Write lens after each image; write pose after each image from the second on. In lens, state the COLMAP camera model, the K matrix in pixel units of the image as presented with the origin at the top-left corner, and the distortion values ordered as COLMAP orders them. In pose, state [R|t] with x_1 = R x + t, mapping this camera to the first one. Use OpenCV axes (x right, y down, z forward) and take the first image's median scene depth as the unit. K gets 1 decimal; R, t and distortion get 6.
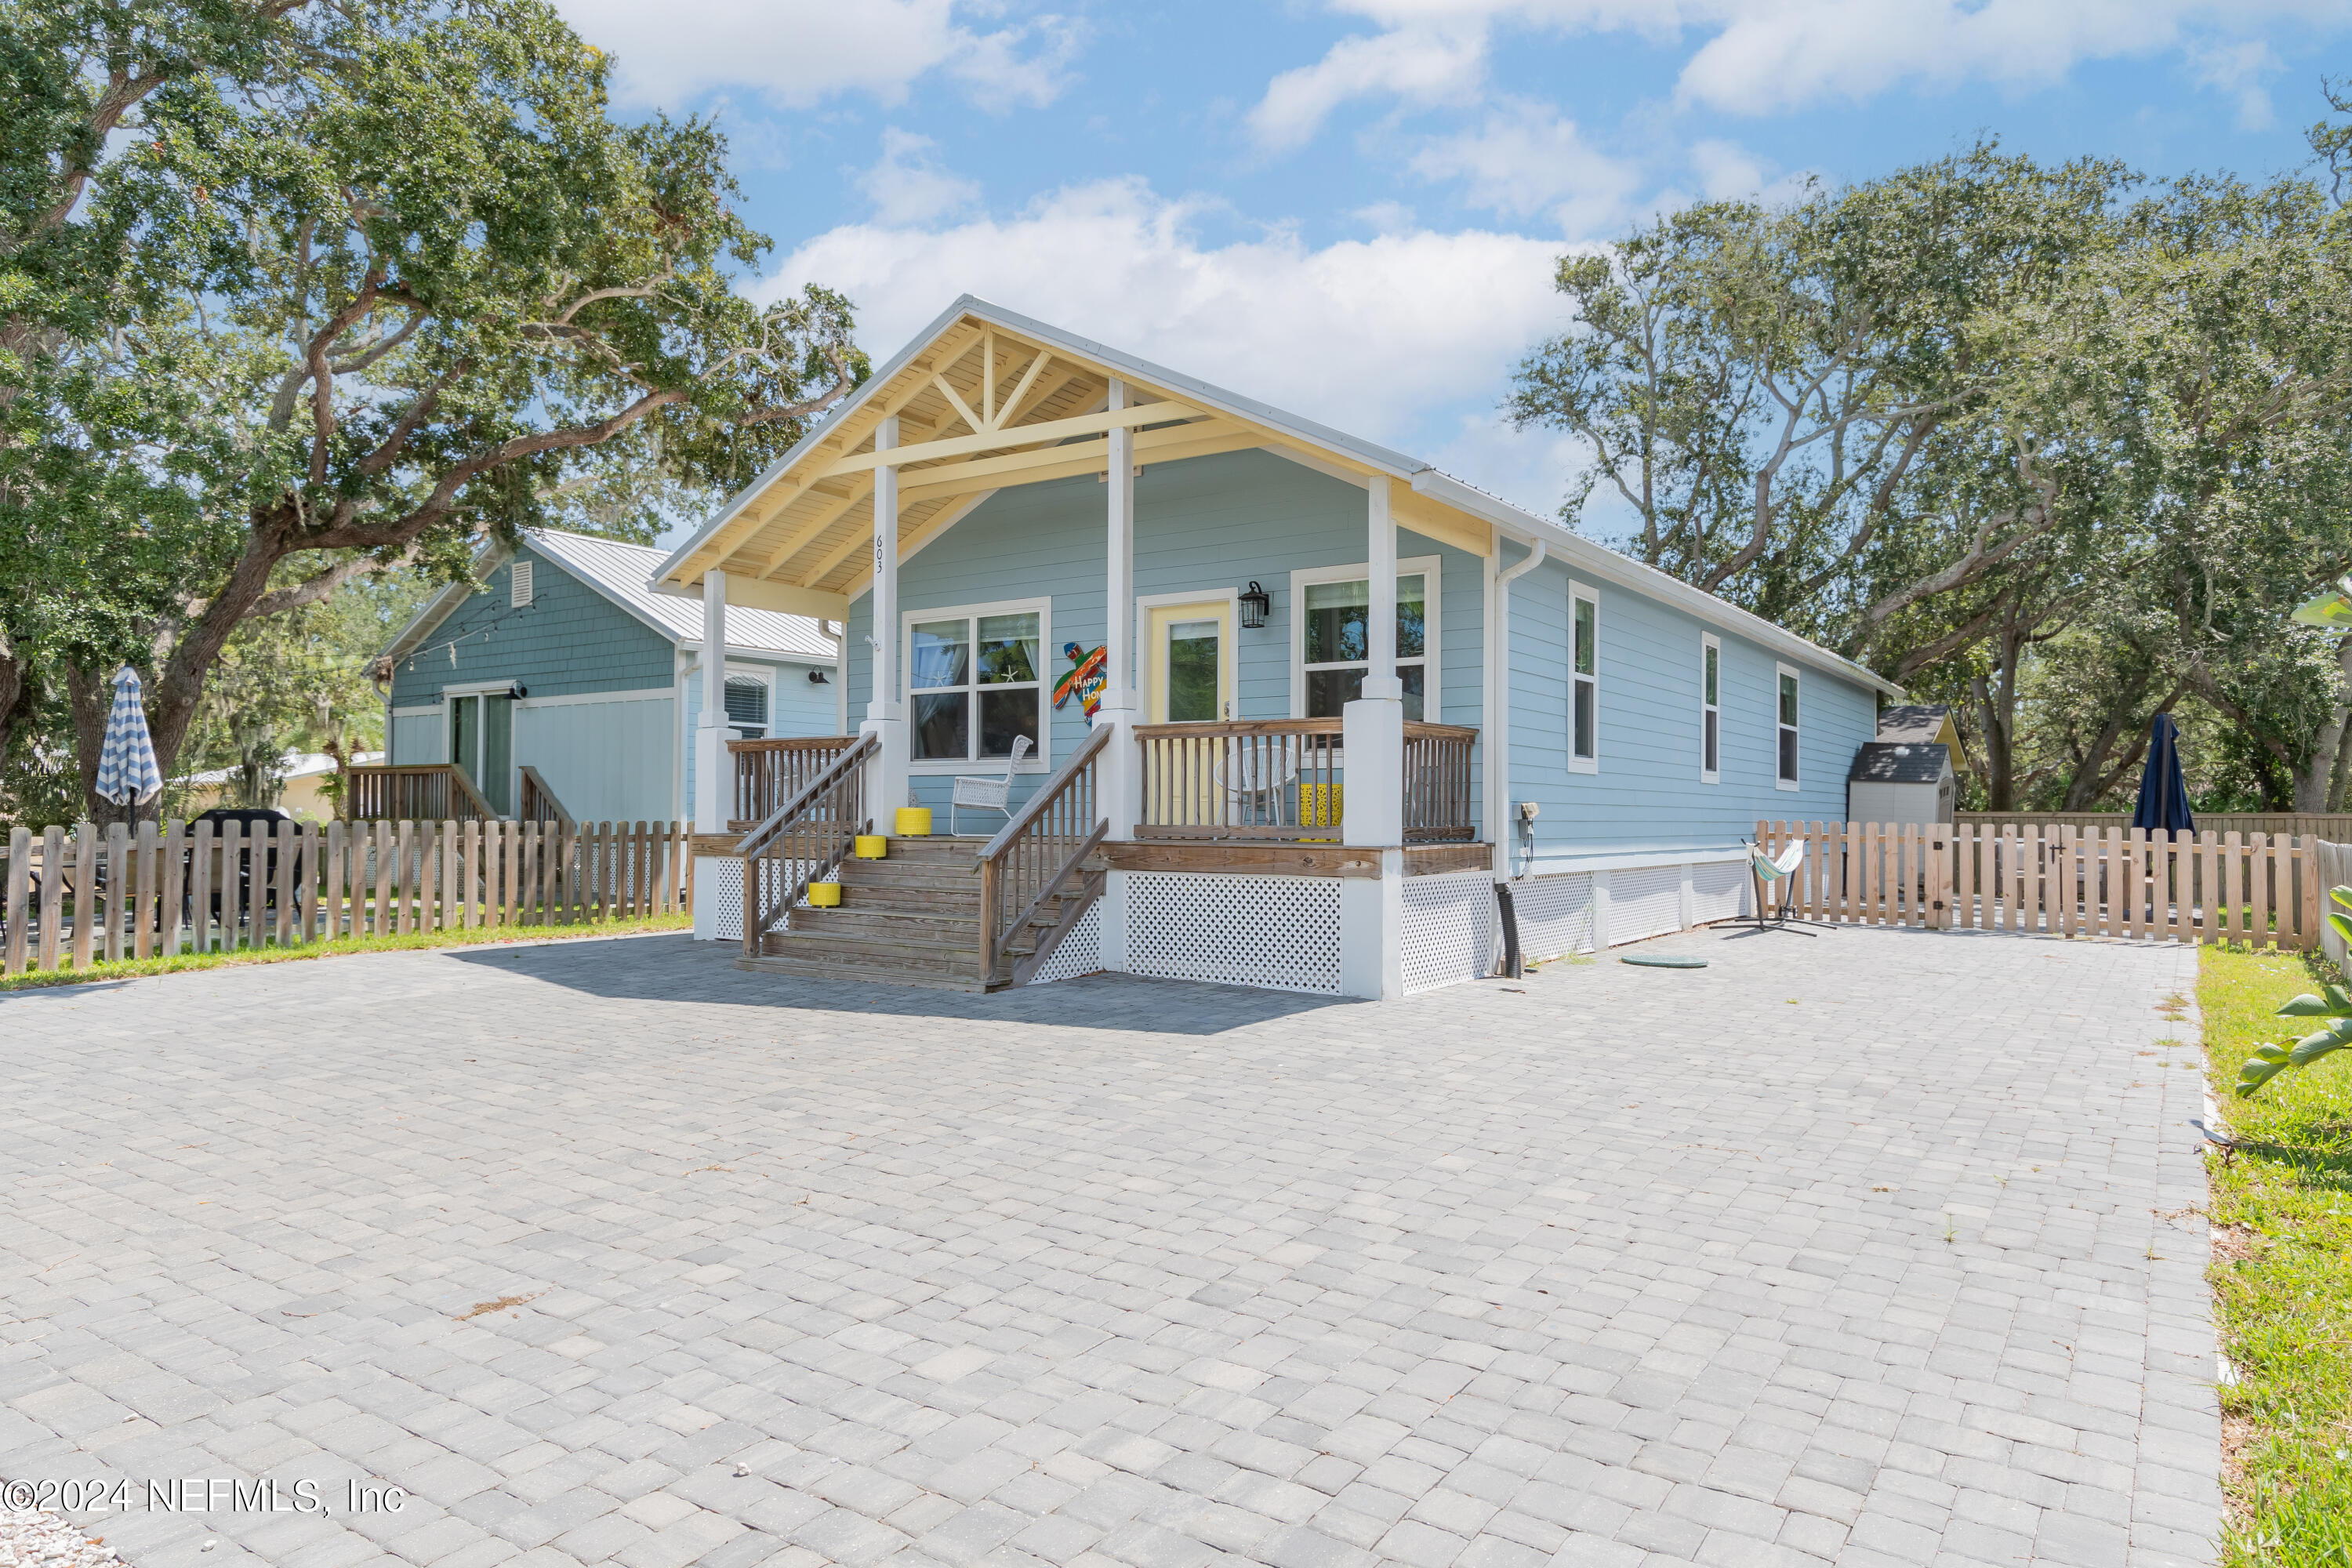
lens RADIAL K [[1431.2, 0, 1228.8], [0, 1431.2, 809.1], [0, 0, 1]] dist [0.008905, 0.001830]
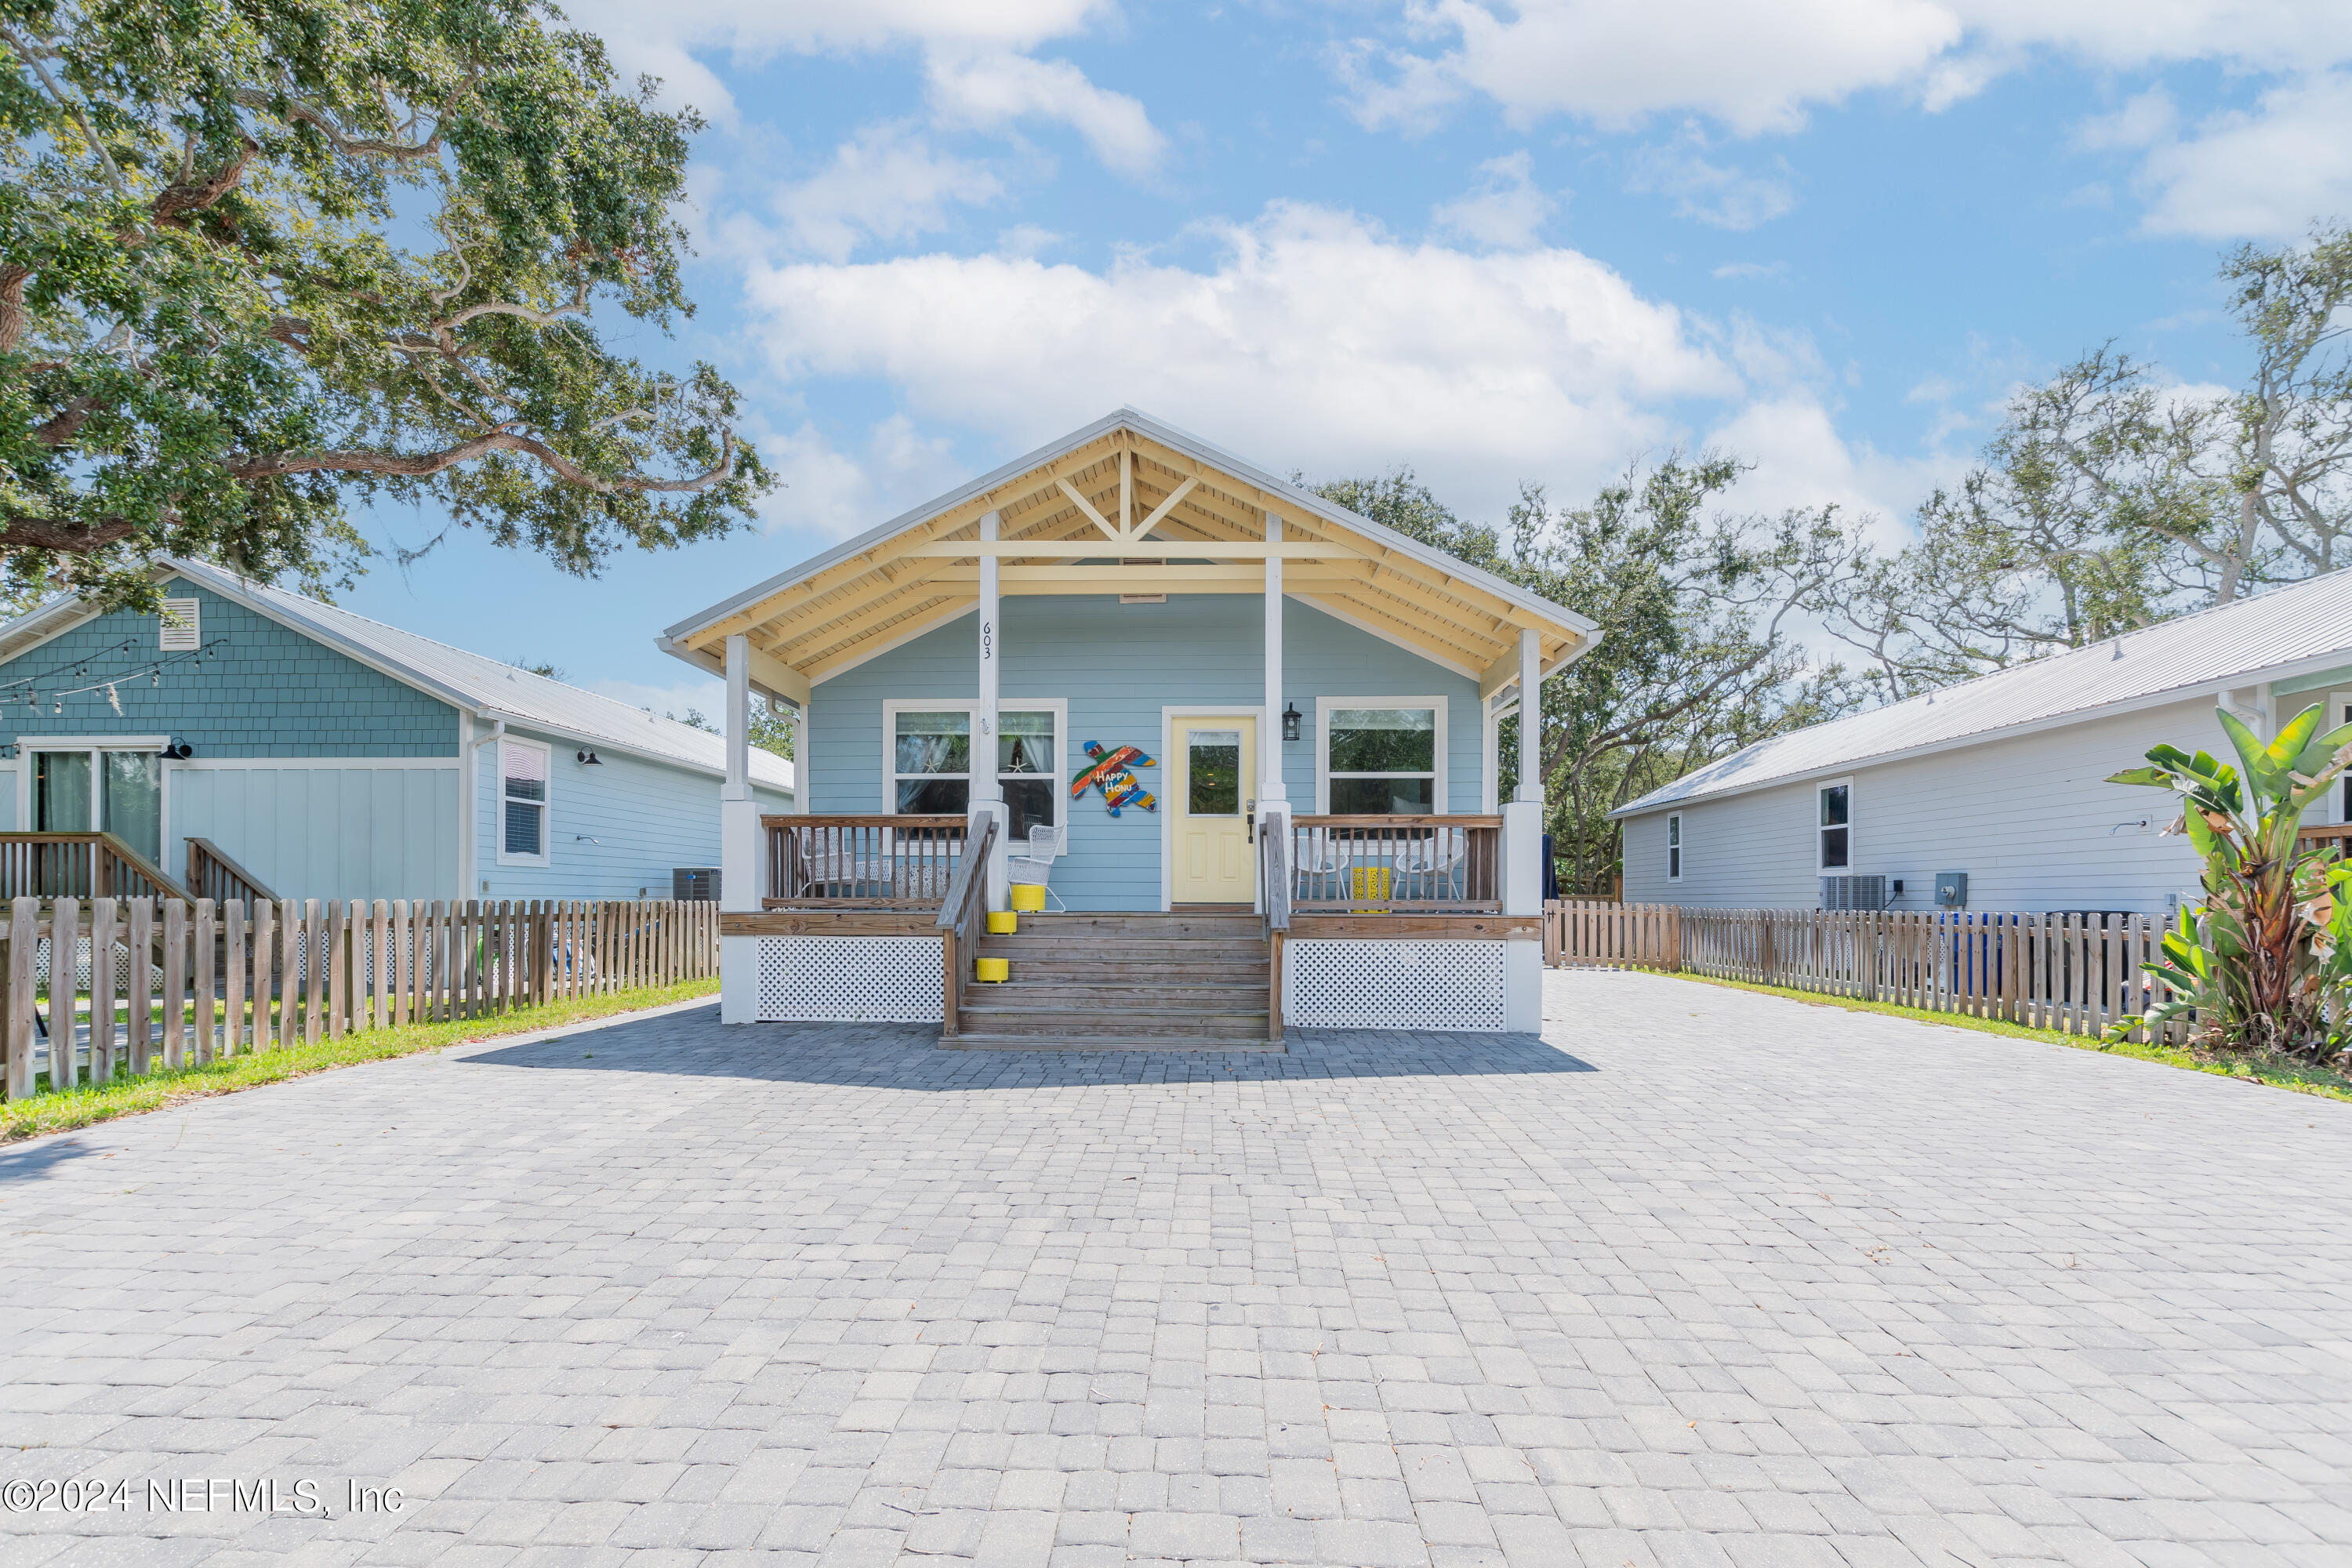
lens RADIAL K [[1011.6, 0, 1166.5], [0, 1011.6, 898.1], [0, 0, 1]] dist [0.003442, -0.000837]
pose [[0.854290, -0.000146, 0.519796, -0.511194], [-0.000692, 0.999999, 0.001419, 0.007382], [-0.519796, -0.001572, 0.854289, 0.306667]]
